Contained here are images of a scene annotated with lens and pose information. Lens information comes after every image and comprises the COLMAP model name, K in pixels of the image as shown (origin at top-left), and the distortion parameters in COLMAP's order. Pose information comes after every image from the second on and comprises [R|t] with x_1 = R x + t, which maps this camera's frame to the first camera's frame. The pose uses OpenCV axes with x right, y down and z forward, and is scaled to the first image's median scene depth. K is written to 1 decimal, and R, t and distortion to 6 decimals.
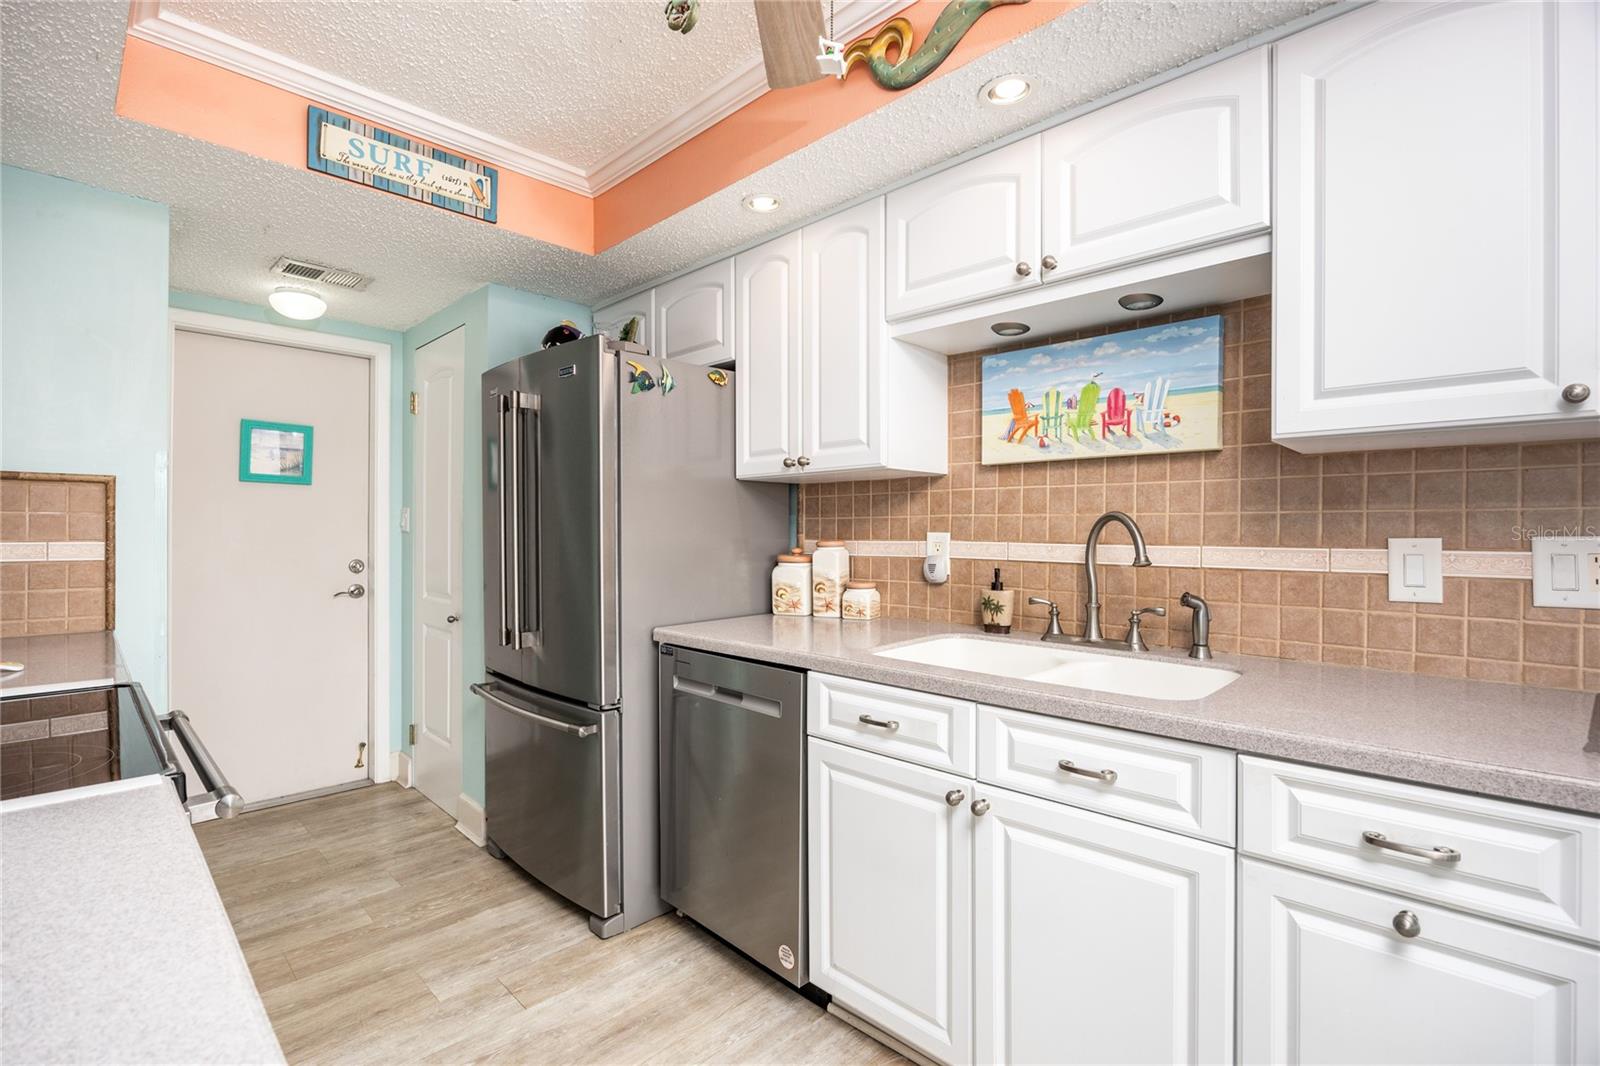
lens RADIAL K [[735.7, 0, 800.0], [0, 735.7, 533.0], [0, 0, 1]] dist [-0.000257, -0.000170]
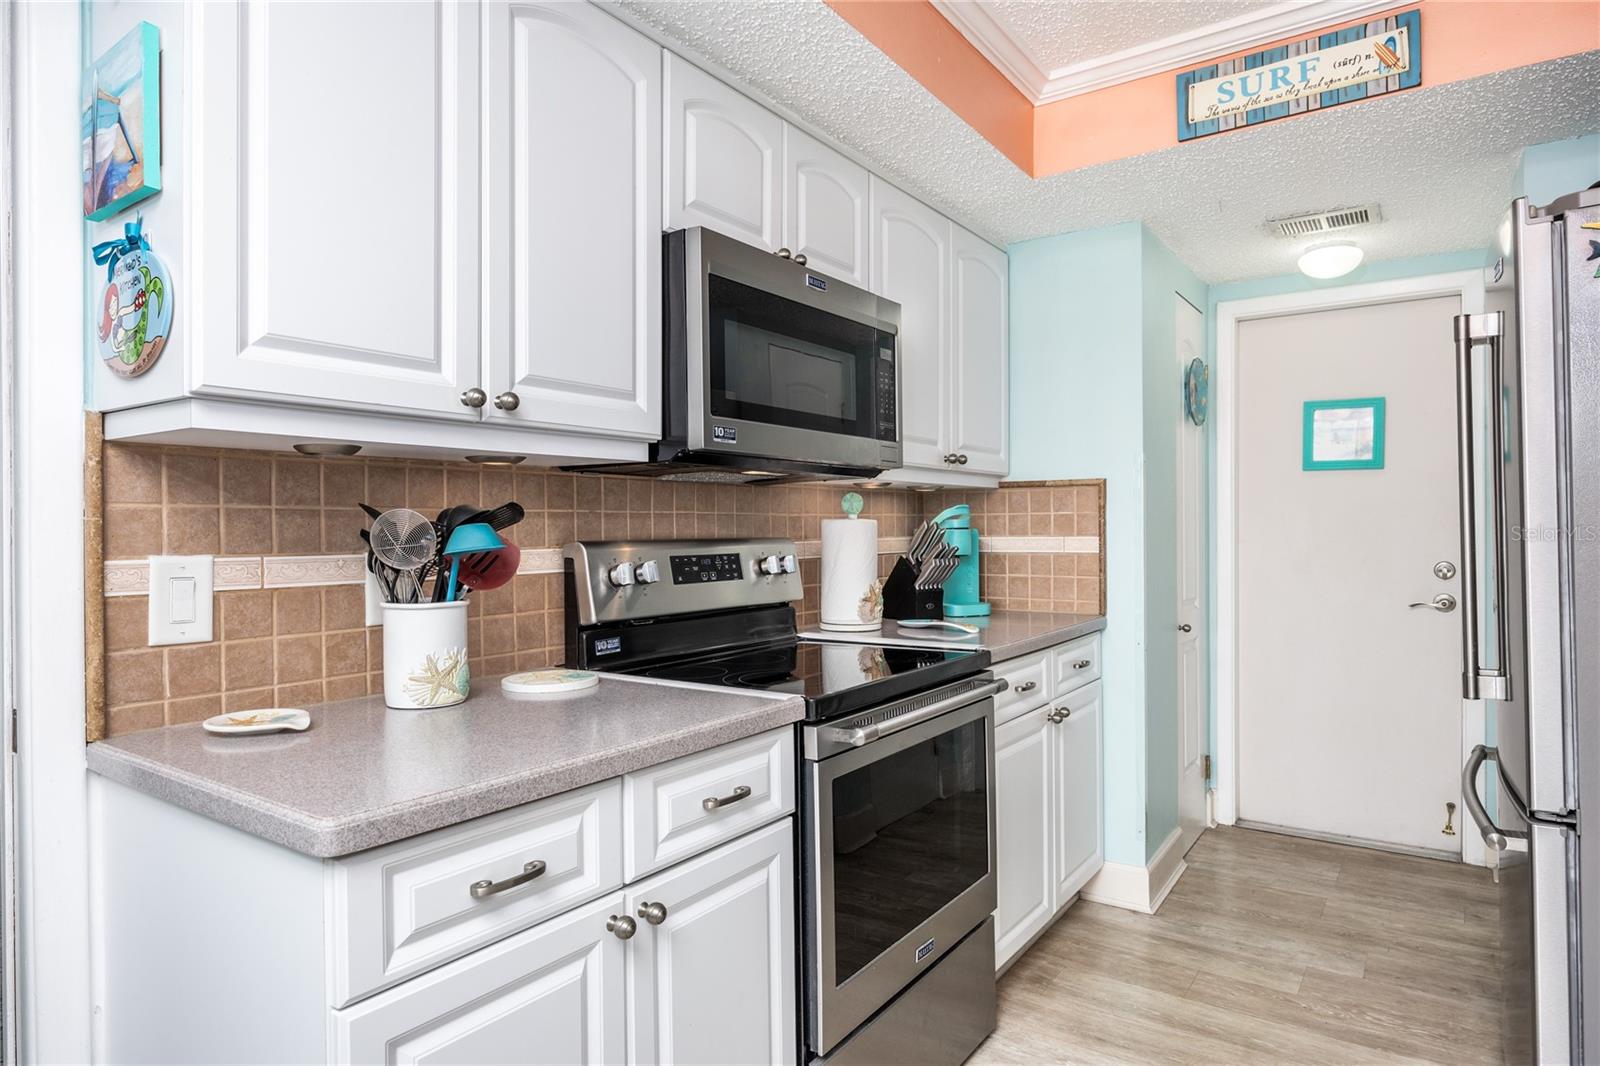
lens RADIAL K [[932.7, 0, 800.0], [0, 932.7, 533.0], [0, 0, 1]] dist [-0.005033, 0.000025]
pose [[0.171719, -0.000762, -0.985146, 0.362984], [0.005932, 0.999982, 0.000260, 0.002537], [0.985128, -0.005889, 0.171721, 0.266797]]
